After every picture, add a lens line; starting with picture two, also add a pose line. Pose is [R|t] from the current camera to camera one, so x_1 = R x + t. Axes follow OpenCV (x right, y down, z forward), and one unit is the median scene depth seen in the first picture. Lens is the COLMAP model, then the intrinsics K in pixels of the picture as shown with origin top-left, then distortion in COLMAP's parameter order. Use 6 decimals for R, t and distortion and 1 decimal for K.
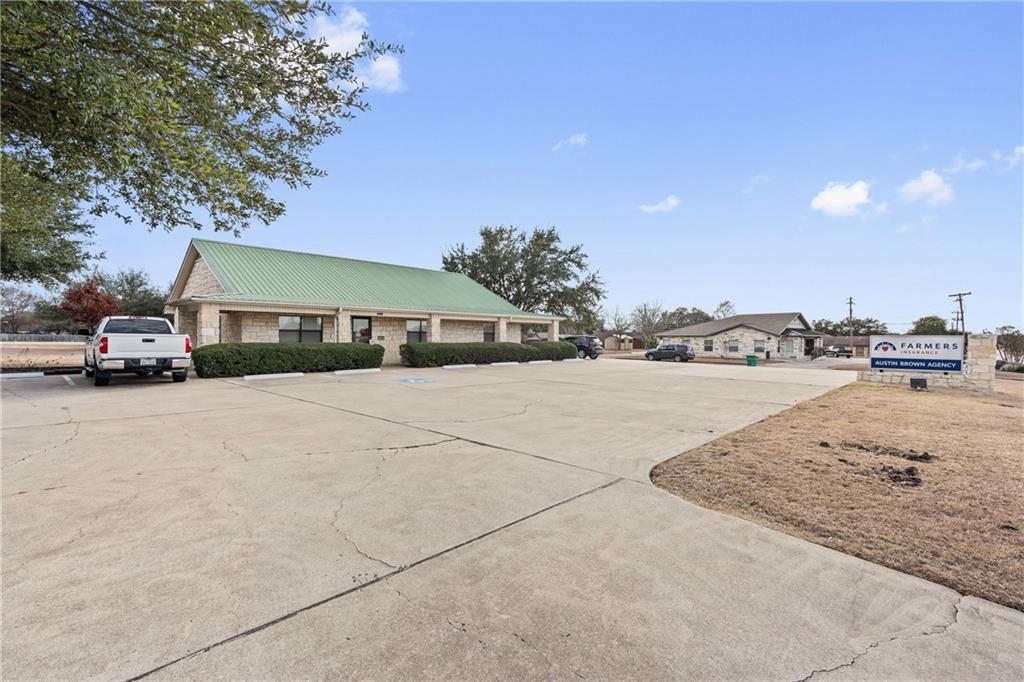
lens RADIAL K [[466.6, 0, 514.8], [0, 466.6, 343.2], [0, 0, 1]] dist [-0.005467, 0.000386]
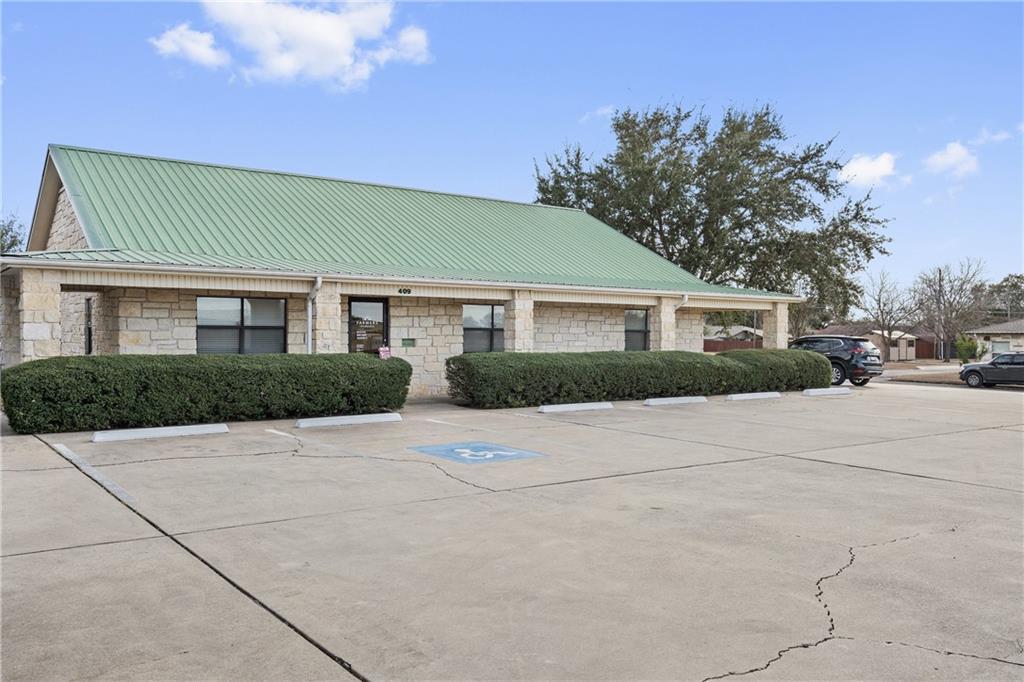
lens RADIAL K [[841.4, 0, 522.3], [0, 841.4, 351.4], [0, 0, 1]] dist [0.023275, -0.010376]
pose [[0.985683, 0.002927, -0.168581, -0.025390], [-0.001807, 0.999975, 0.006795, -0.006659], [0.168597, -0.006393, 0.985664, 0.149531]]
